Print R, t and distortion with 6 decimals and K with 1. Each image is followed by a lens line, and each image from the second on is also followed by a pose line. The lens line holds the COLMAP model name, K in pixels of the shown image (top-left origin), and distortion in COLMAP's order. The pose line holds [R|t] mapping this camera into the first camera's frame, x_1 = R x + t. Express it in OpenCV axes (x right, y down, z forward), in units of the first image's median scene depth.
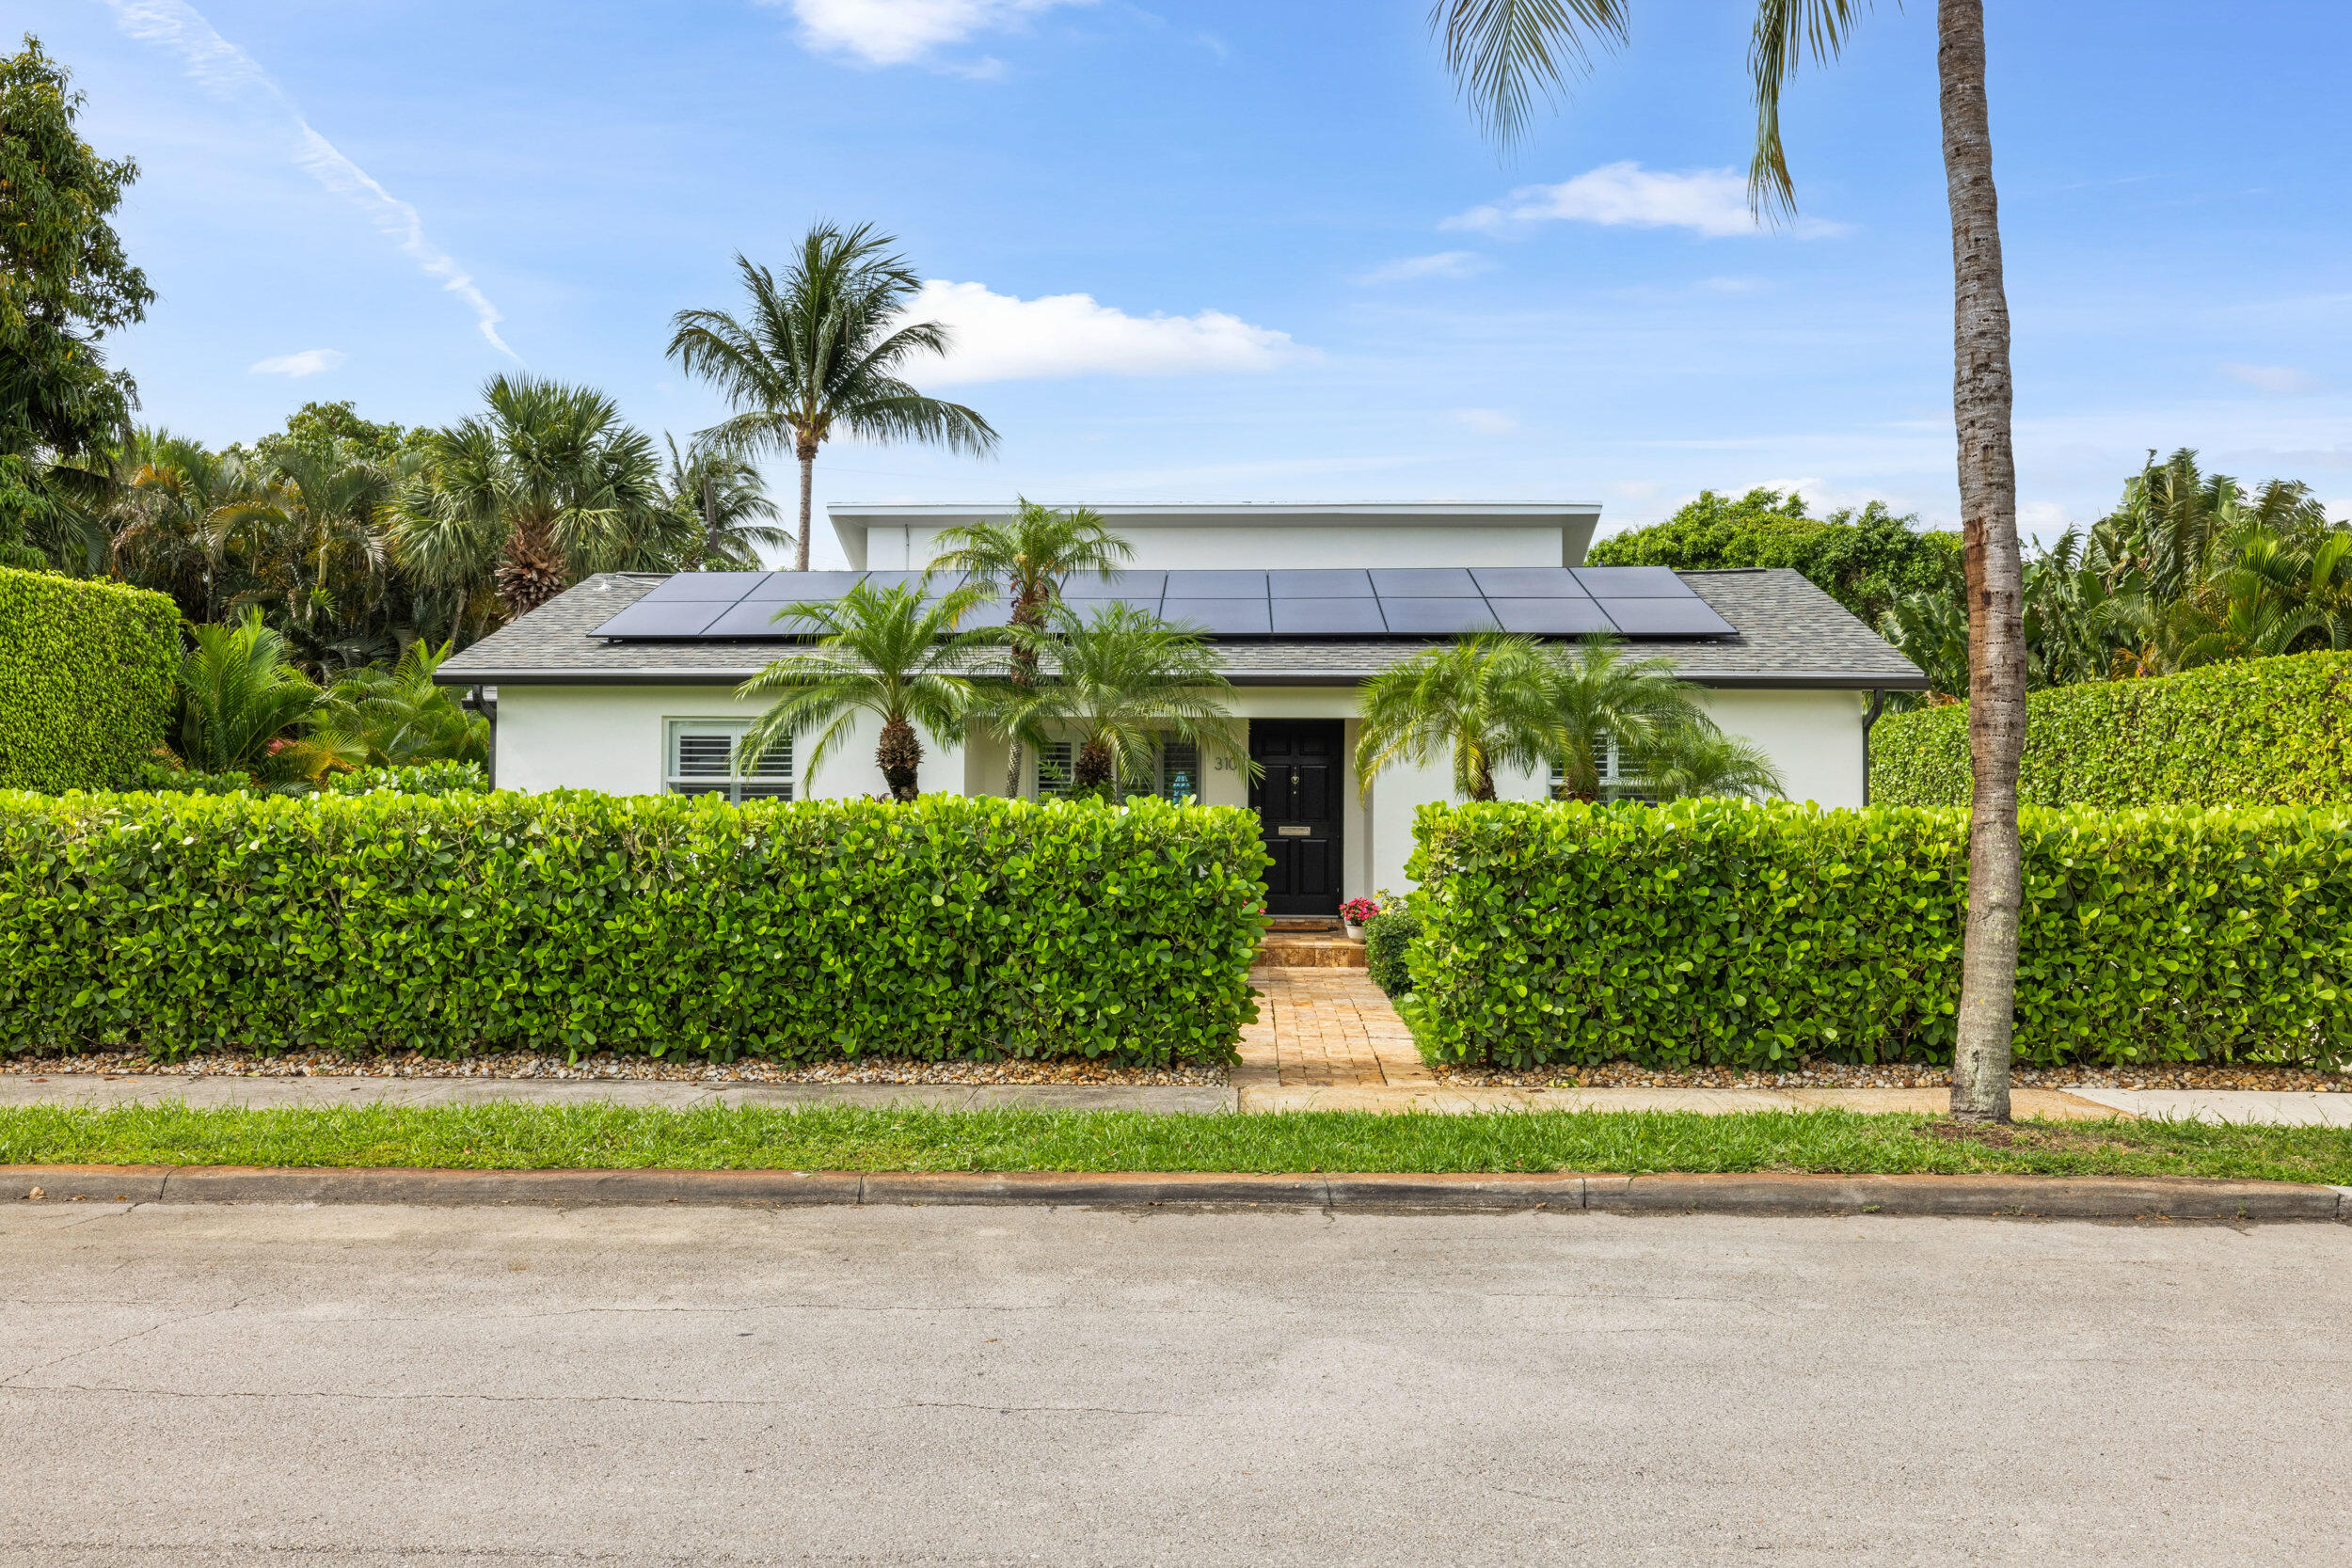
lens RADIAL K [[2015.2, 0, 1176.0], [0, 2015.2, 784.0], [0, 0, 1]] dist [0.001599, -0.004825]
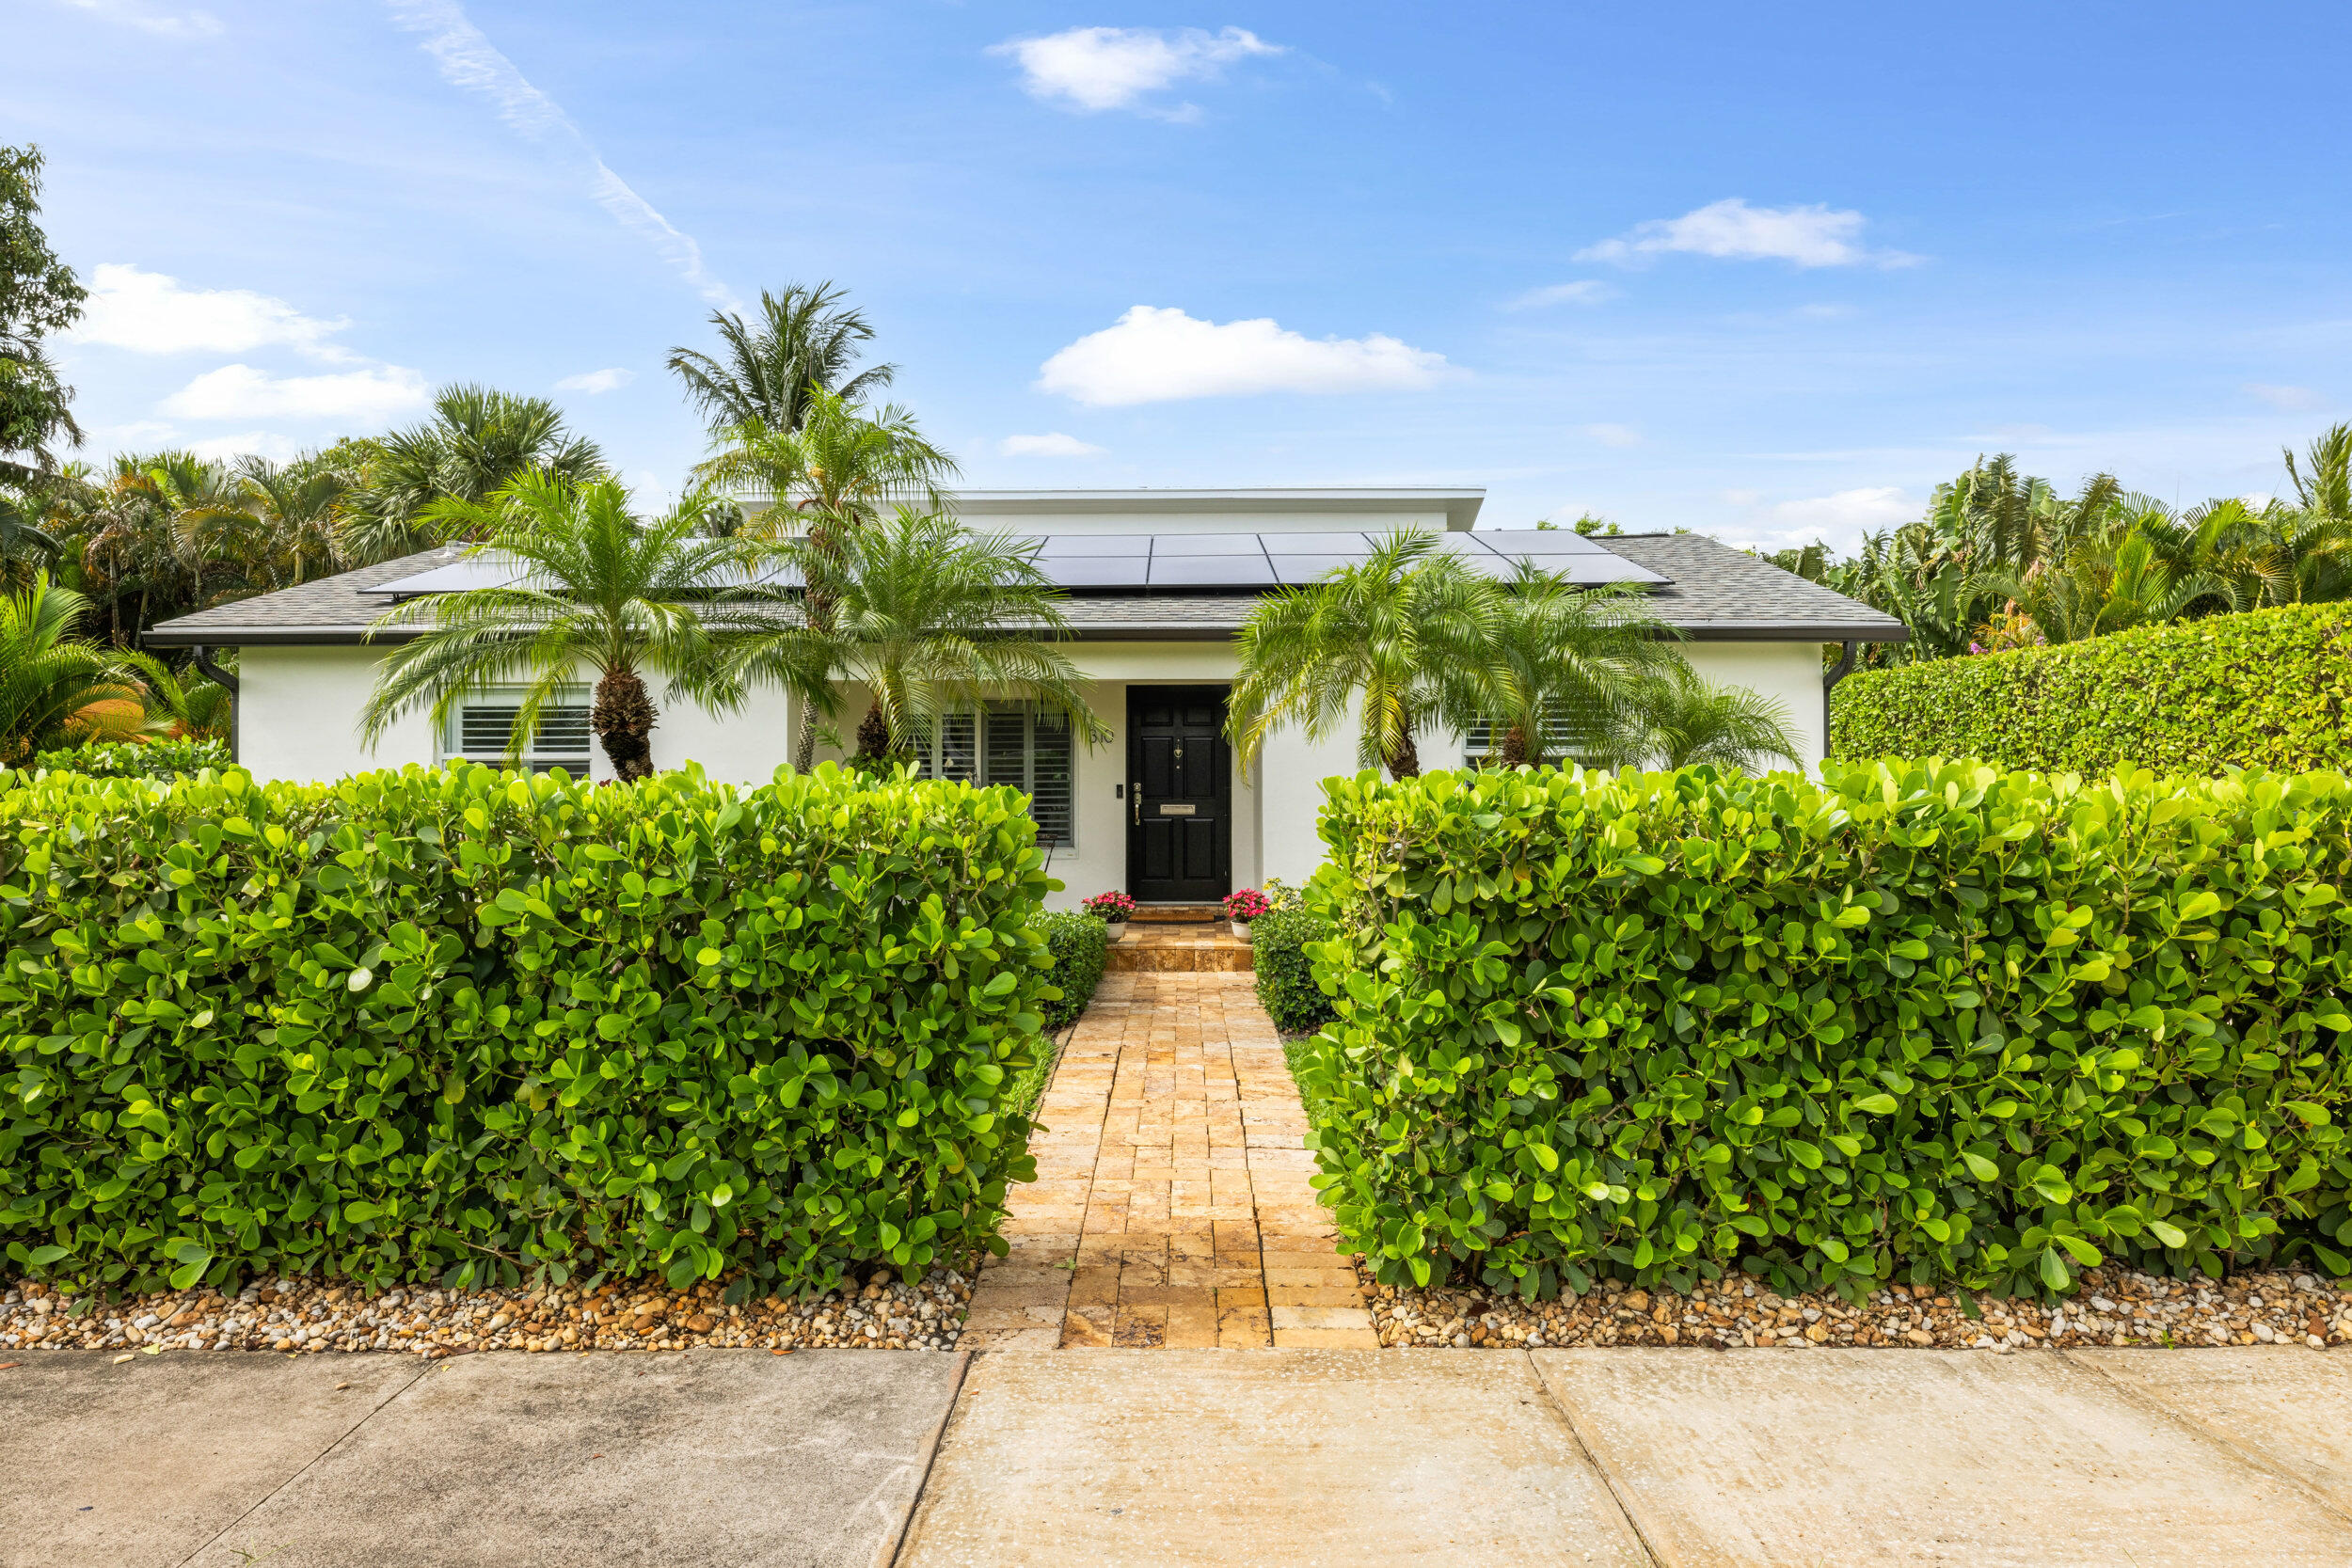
lens RADIAL K [[1432.9, 0, 1176.0], [0, 1432.9, 784.0], [0, 0, 1]] dist [0.000564, 0.001252]
pose [[0.999523, -0.007346, 0.029994, 0.070839], [0.006994, 0.999905, 0.011839, 0.007478], [-0.030078, -0.011624, 0.999480, 0.644032]]
